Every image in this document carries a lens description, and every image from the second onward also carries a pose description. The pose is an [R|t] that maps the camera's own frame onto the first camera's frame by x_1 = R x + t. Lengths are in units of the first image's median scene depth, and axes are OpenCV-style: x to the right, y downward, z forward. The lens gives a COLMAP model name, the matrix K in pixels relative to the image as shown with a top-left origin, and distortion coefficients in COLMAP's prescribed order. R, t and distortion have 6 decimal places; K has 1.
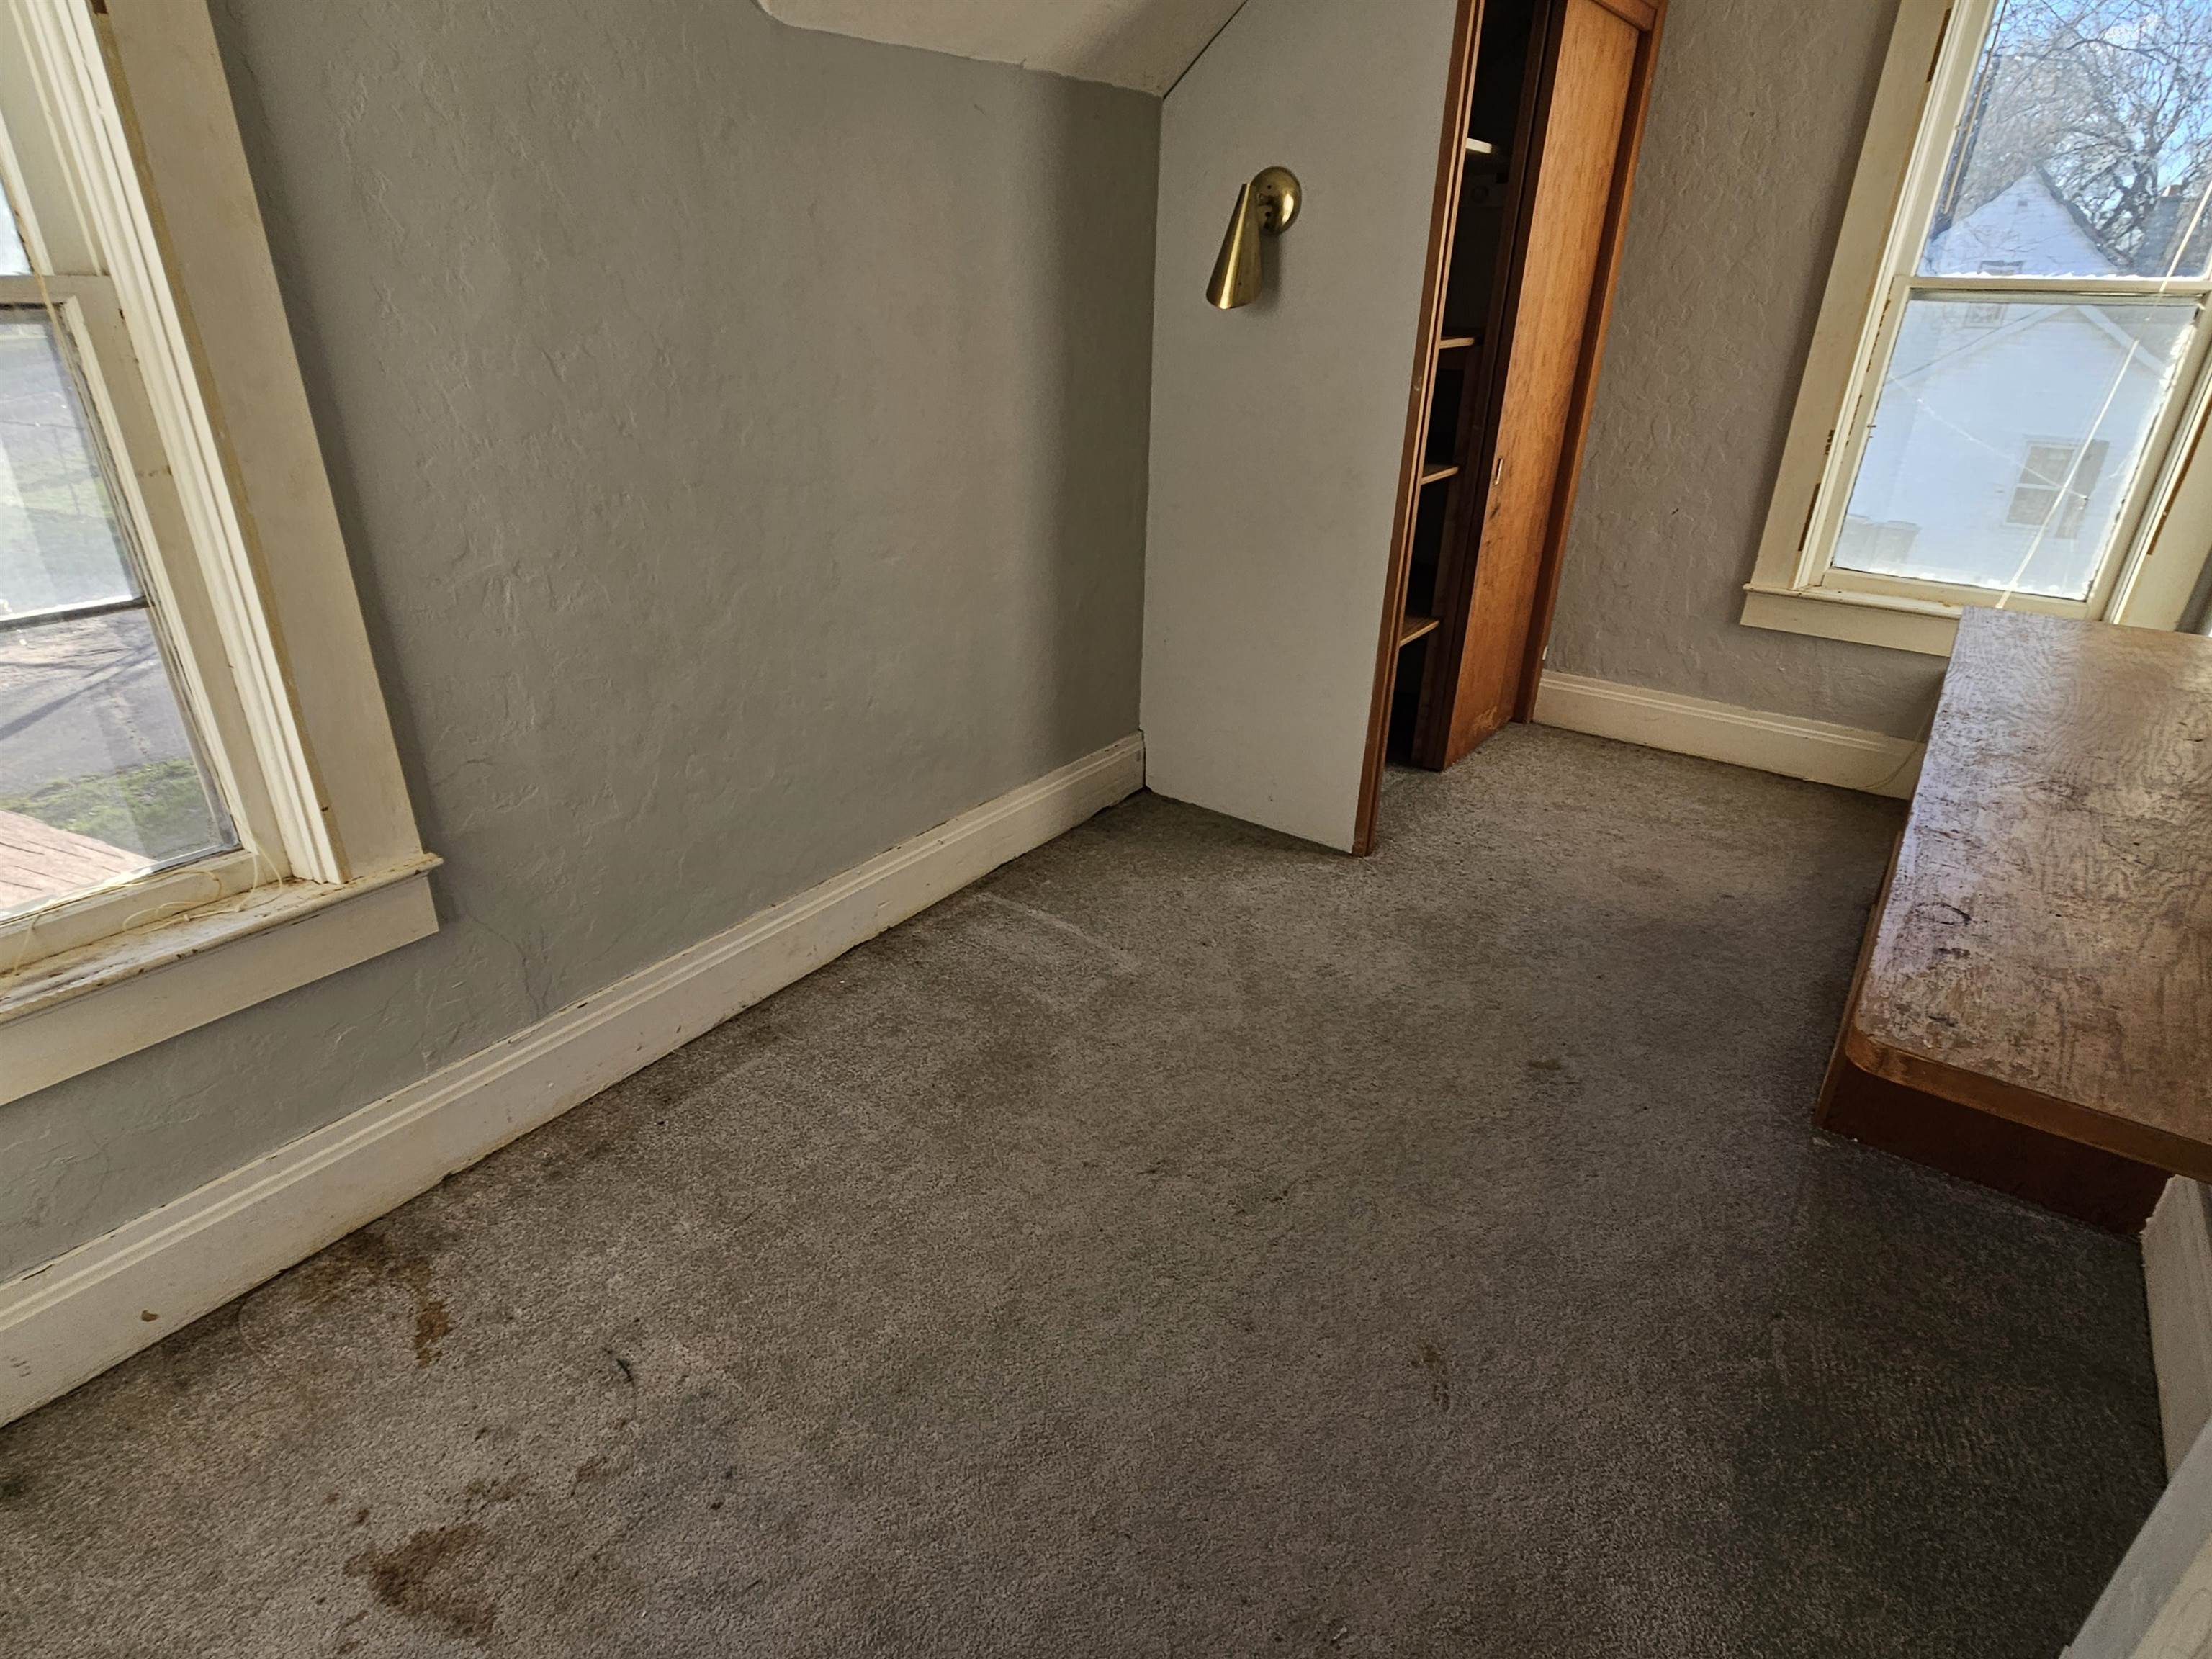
lens RADIAL K [[1158.2, 0, 1089.5], [0, 1158.2, 830.6], [0, 0, 1]] dist [0.000583, -0.001220]
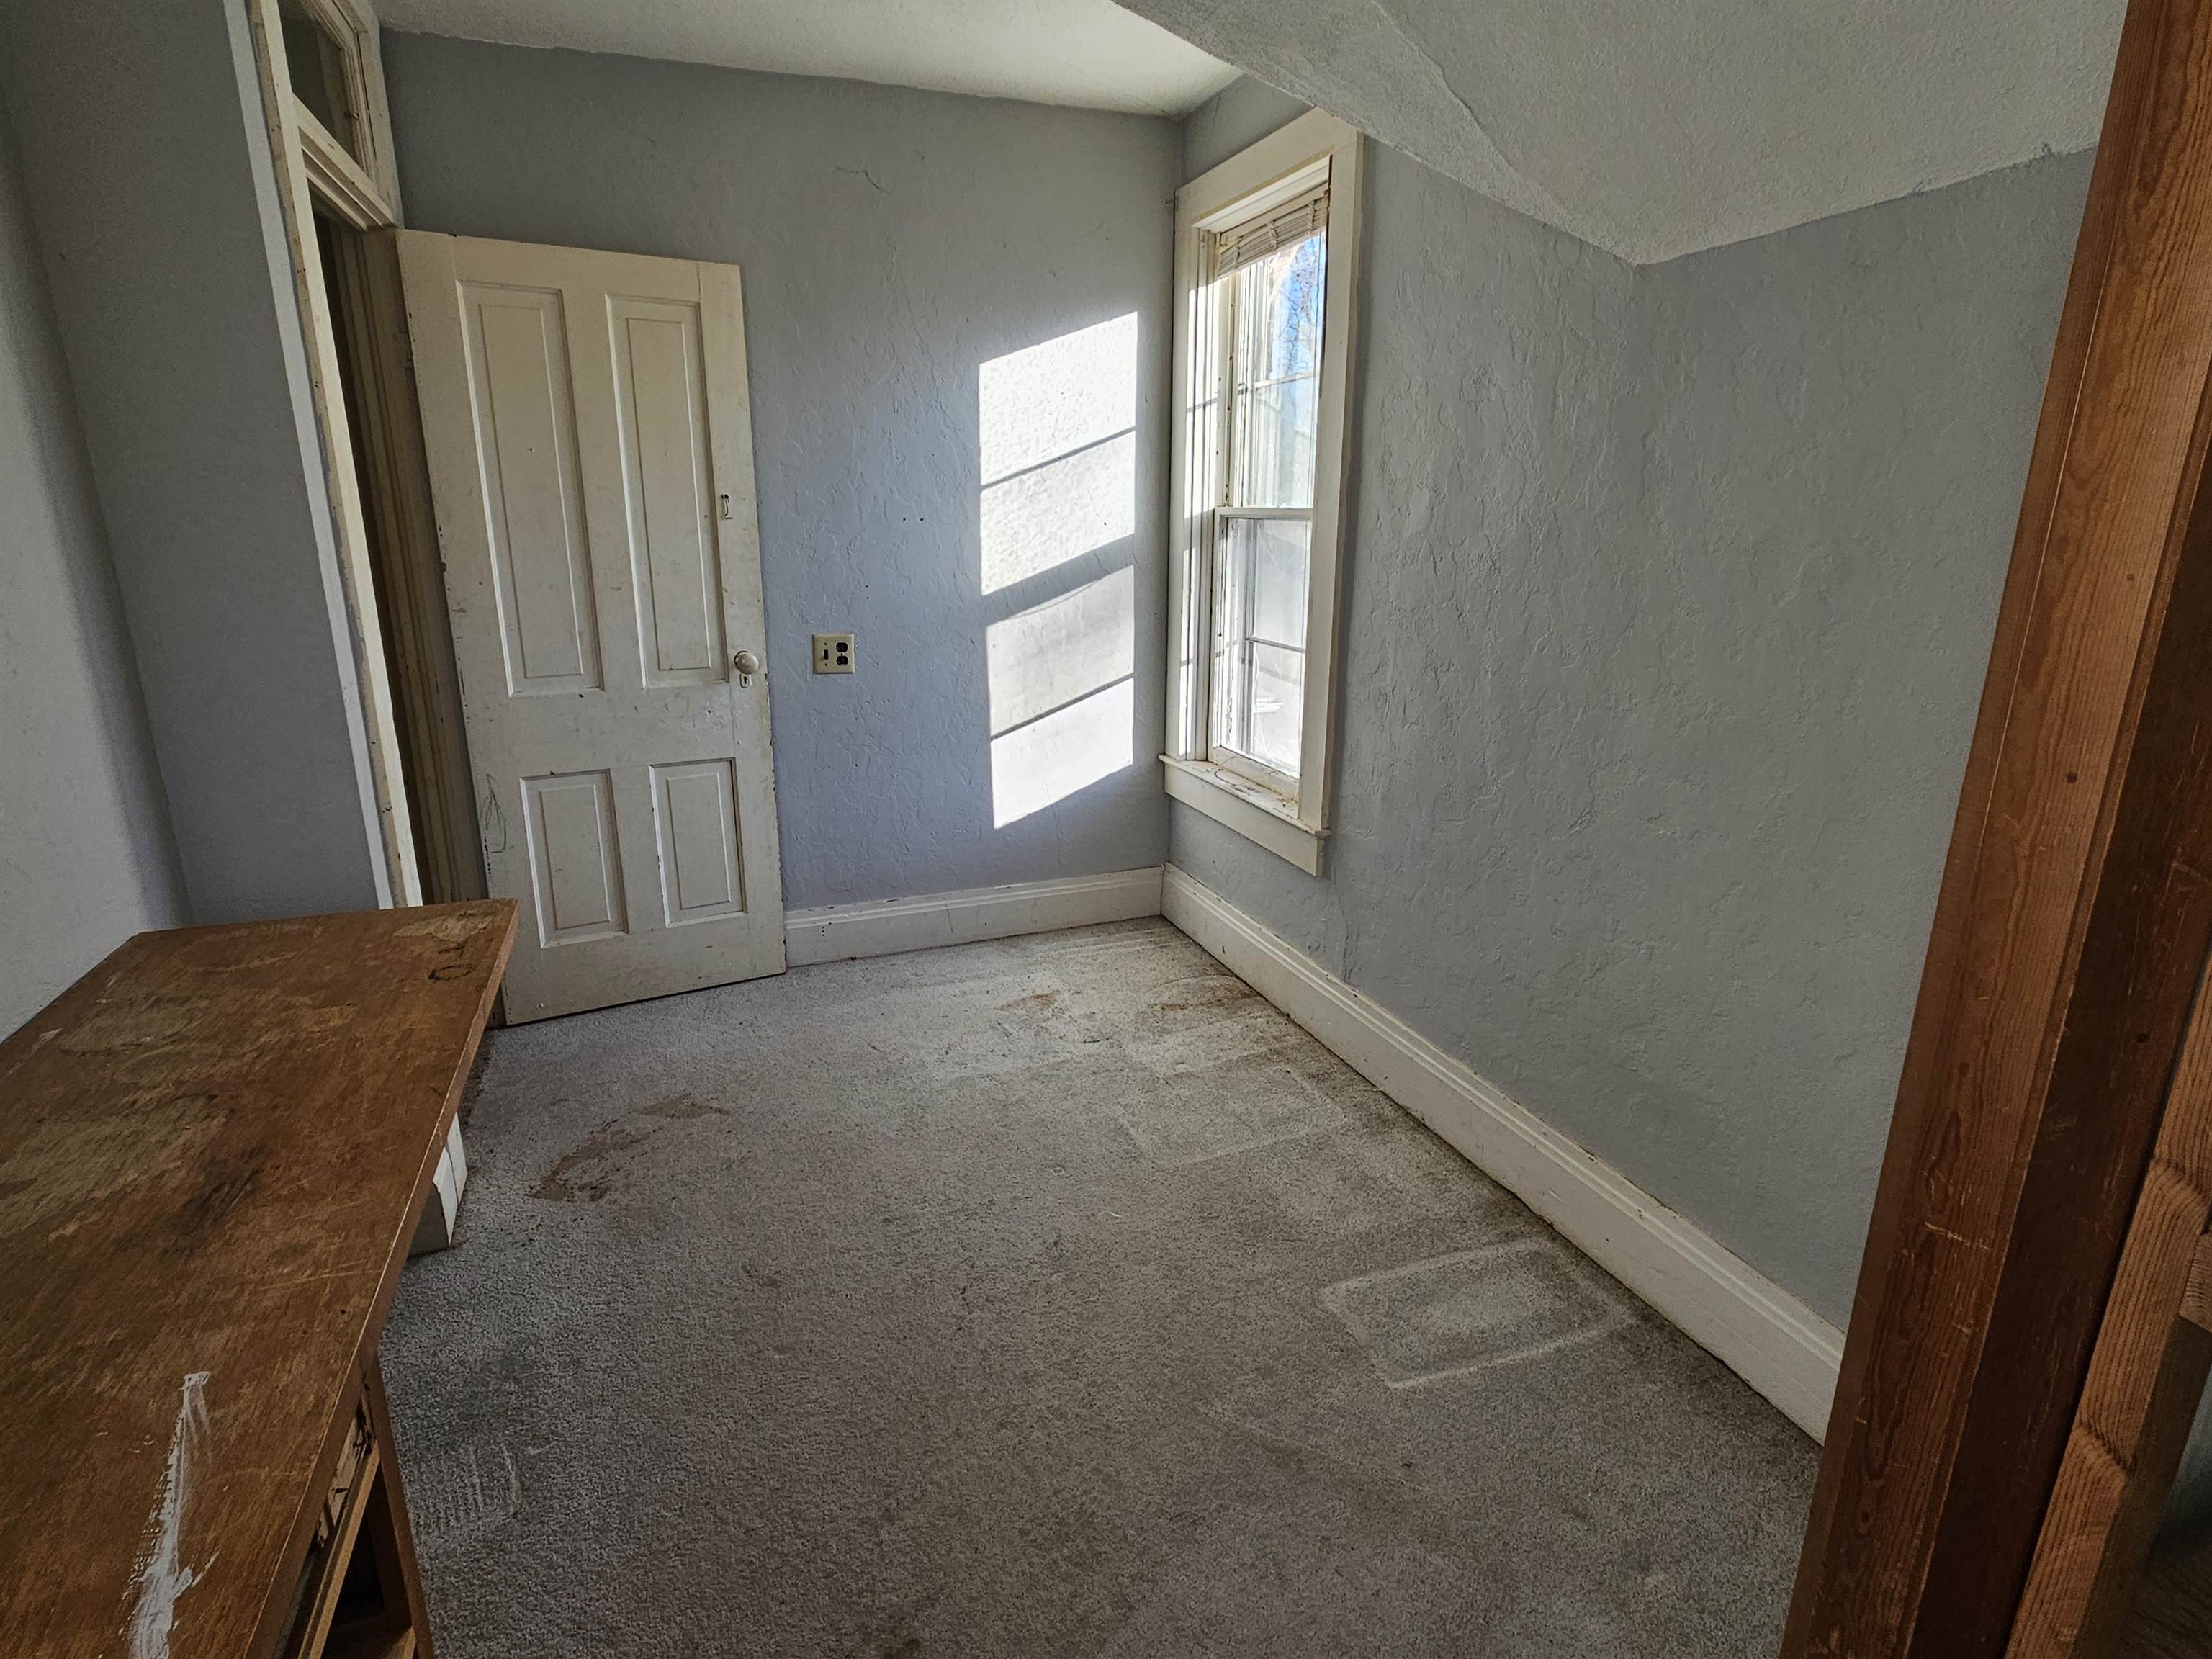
lens RADIAL K [[1158.2, 0, 1089.5], [0, 1158.2, 830.6], [0, 0, 1]] dist [0.000583, -0.001220]
pose [[-0.560437, 0.211545, -0.800724, 0.881531], [-0.358950, 0.809258, 0.465033, -0.586261], [0.746369, 0.548041, -0.377604, 1.270804]]
